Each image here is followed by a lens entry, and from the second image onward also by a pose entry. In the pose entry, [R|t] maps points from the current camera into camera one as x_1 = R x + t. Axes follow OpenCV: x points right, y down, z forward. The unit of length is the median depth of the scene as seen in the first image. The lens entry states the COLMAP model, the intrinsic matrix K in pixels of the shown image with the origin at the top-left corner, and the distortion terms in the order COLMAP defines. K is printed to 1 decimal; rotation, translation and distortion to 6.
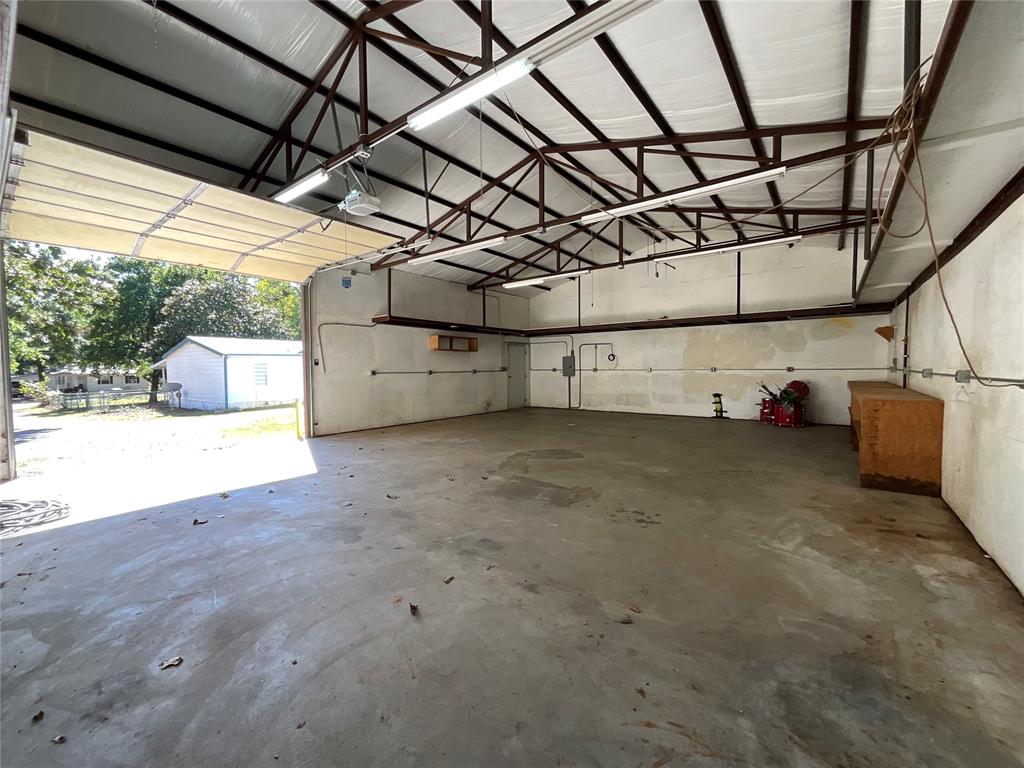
lens RADIAL K [[418.1, 0, 512.7], [0, 418.1, 383.1], [0, 0, 1]] dist [-0.001115, 0.001466]
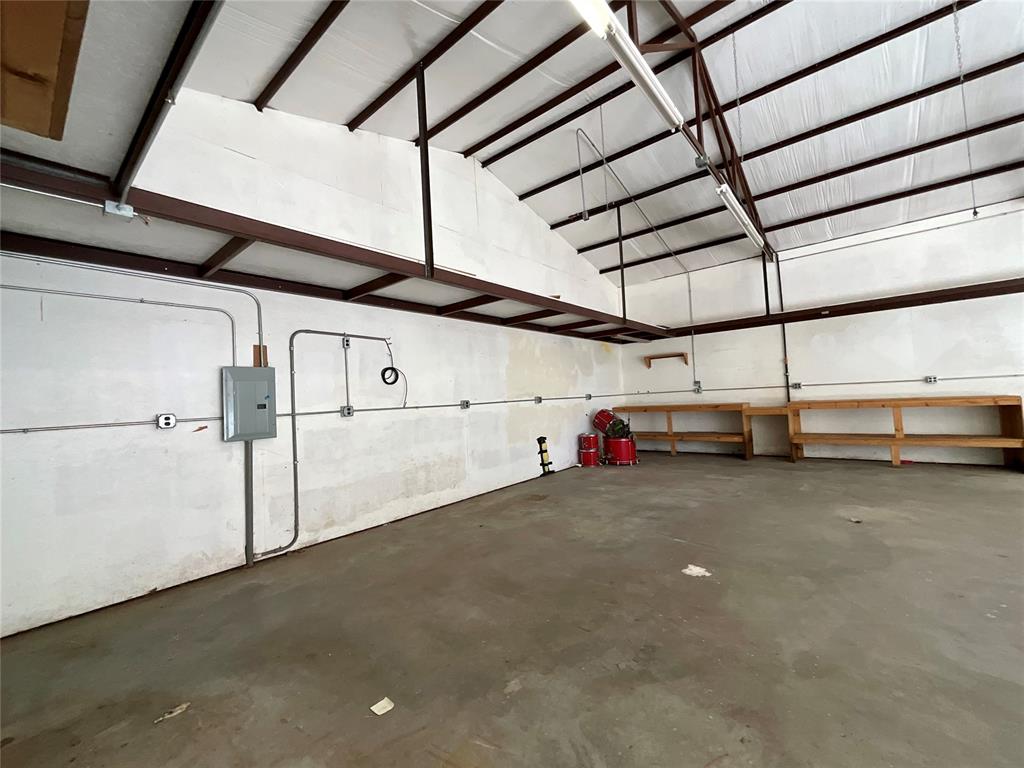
lens RADIAL K [[418.1, 0, 511.7], [0, 418.1, 383.8], [0, 0, 1]] dist [-0.001115, 0.001466]
pose [[0.039600, 0.041908, 0.998336, -0.150638], [0.087753, 0.995114, -0.045253, -0.029943], [-0.995355, 0.089399, 0.035729, 0.961522]]
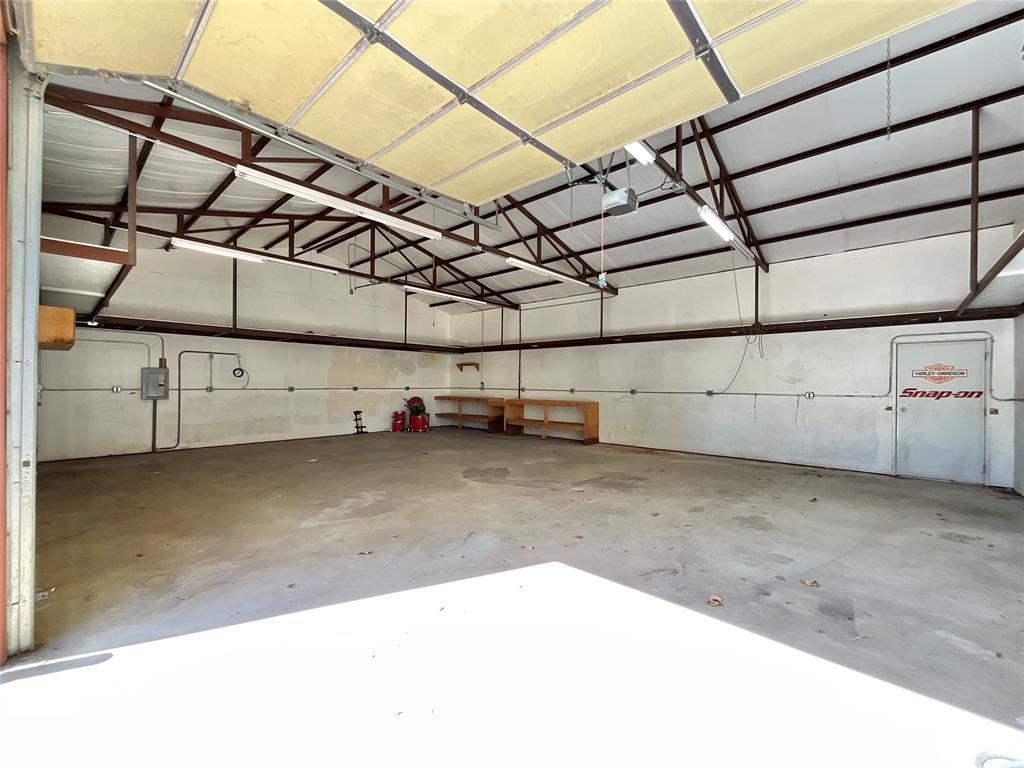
lens RADIAL K [[418.1, 0, 512.3], [0, 418.1, 385.6], [0, 0, 1]] dist [-0.001115, 0.001466]
pose [[0.075662, 0.004475, 0.997123, -0.527691], [0.028648, 0.999567, -0.006660, -0.020605], [-0.996722, 0.029070, 0.075501, 0.491451]]
